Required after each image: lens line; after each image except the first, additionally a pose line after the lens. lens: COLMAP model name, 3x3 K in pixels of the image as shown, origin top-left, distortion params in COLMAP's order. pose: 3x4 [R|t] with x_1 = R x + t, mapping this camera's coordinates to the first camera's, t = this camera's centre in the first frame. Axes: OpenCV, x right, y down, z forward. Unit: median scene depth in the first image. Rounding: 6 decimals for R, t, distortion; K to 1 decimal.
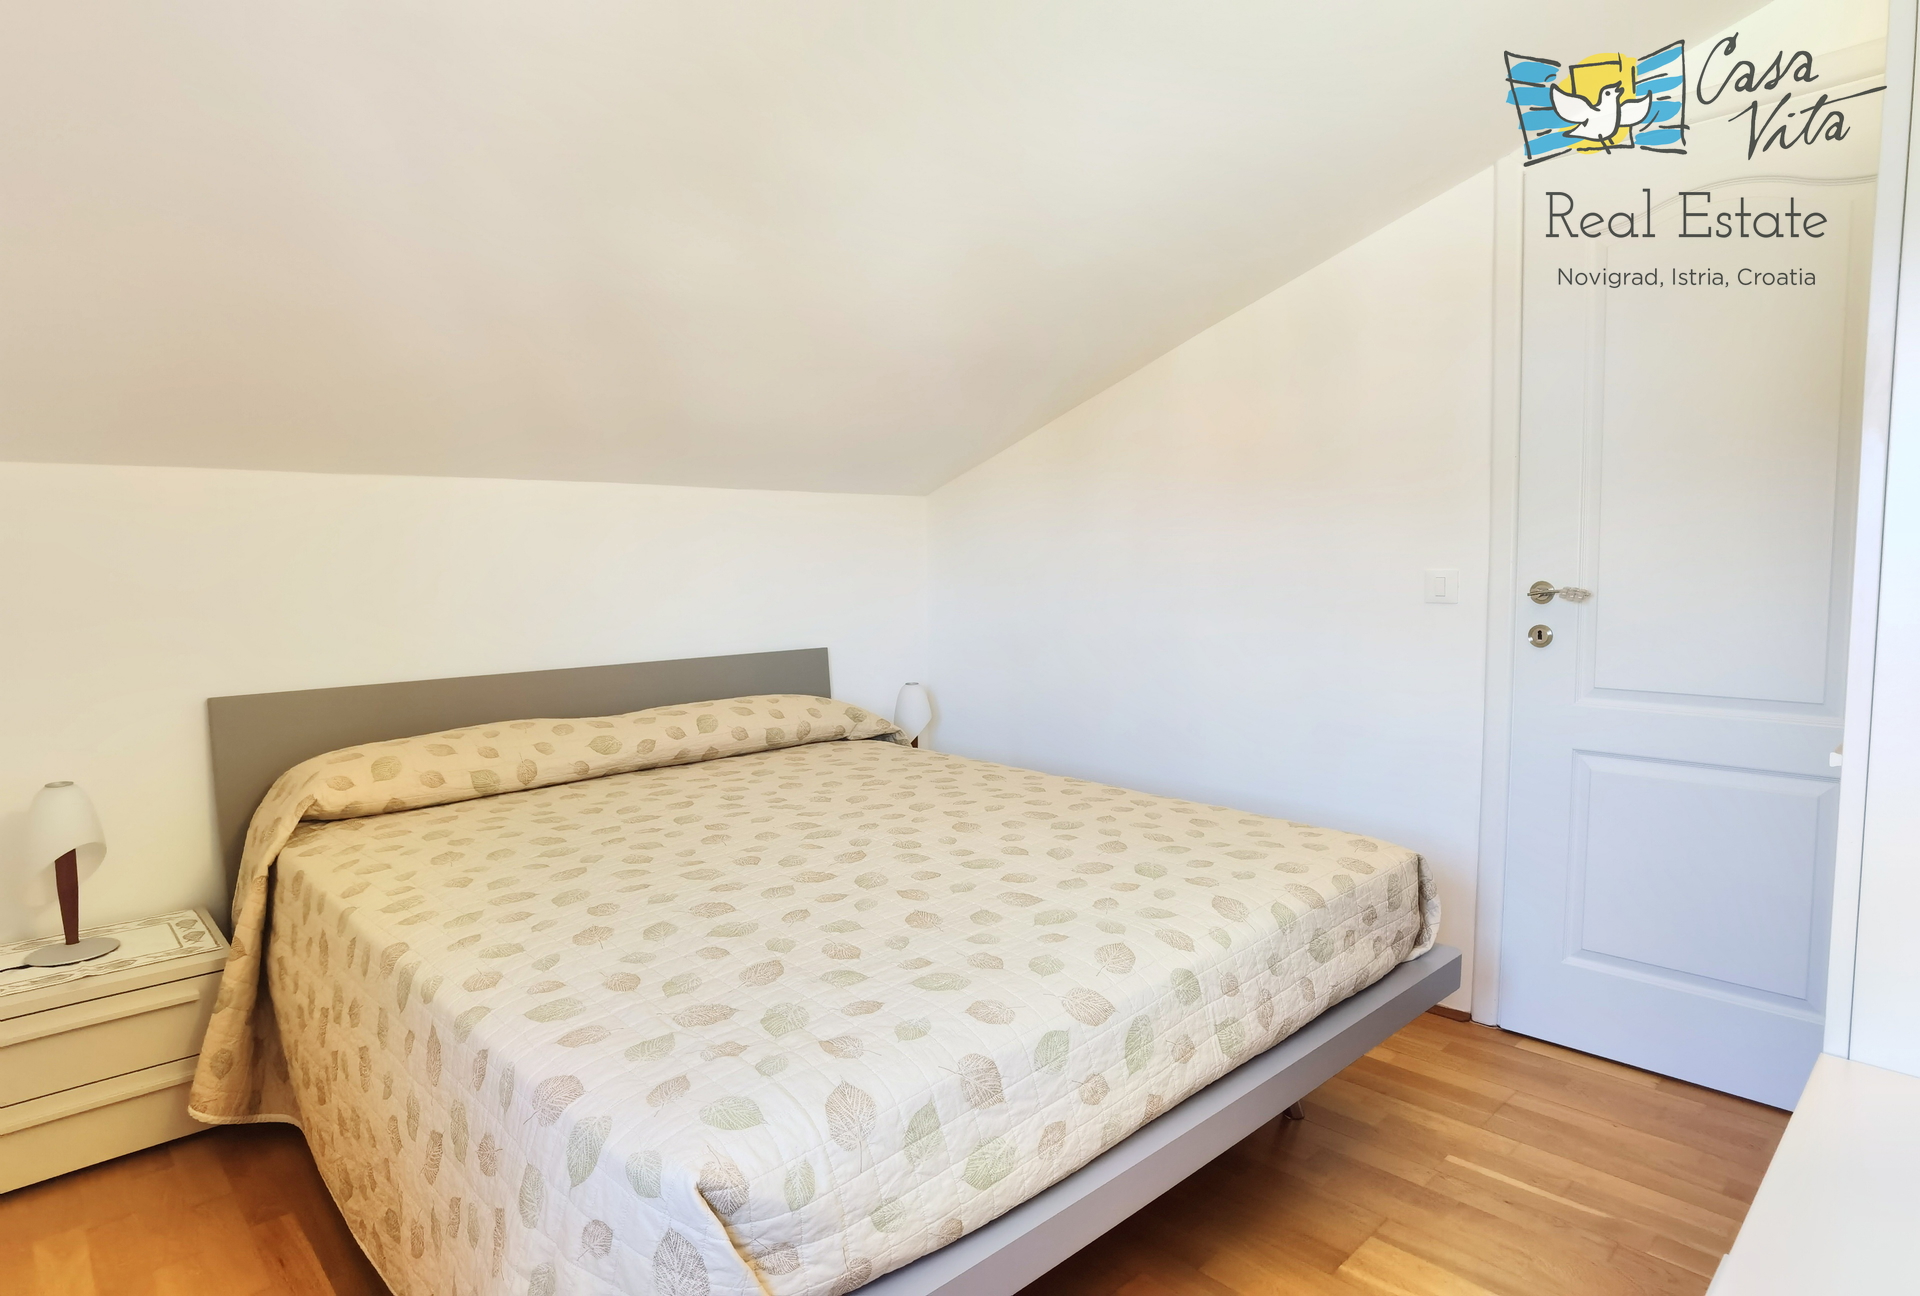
lens RADIAL K [[1084.4, 0, 975.1], [0, 1084.4, 650.9], [0, 0, 1]] dist [0.018450, -0.052764]
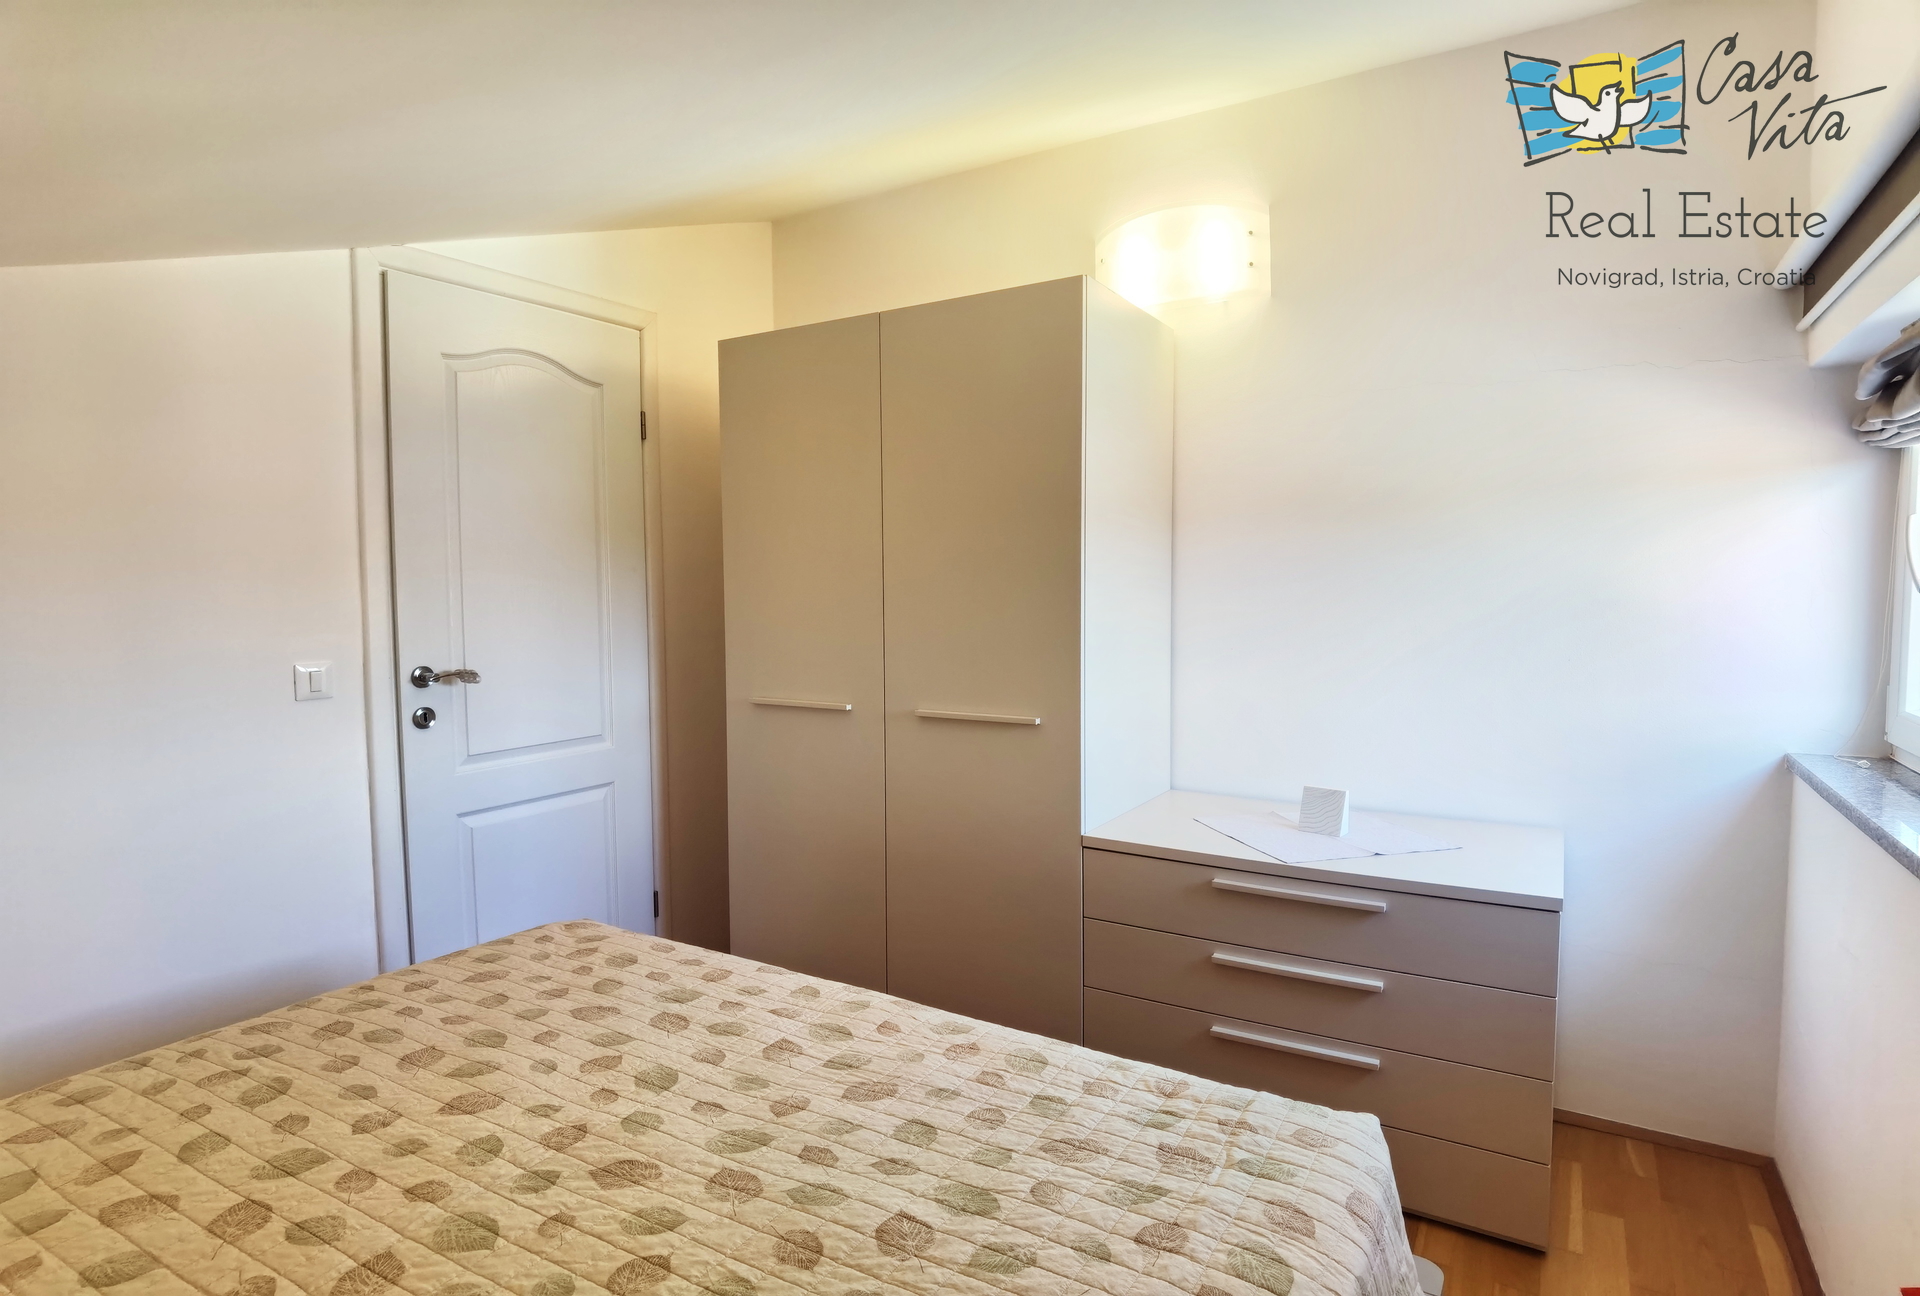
lens RADIAL K [[1007.5, 0, 960.0], [0, 1007.5, 648.0], [0, 0, 1]] dist [-0.073148, 0.040702]
pose [[-0.259277, -0.045705, 0.964721, -0.779424], [0.094107, 0.992931, 0.072334, -0.145508], [-0.961207, 0.109542, -0.253143, 1.050474]]
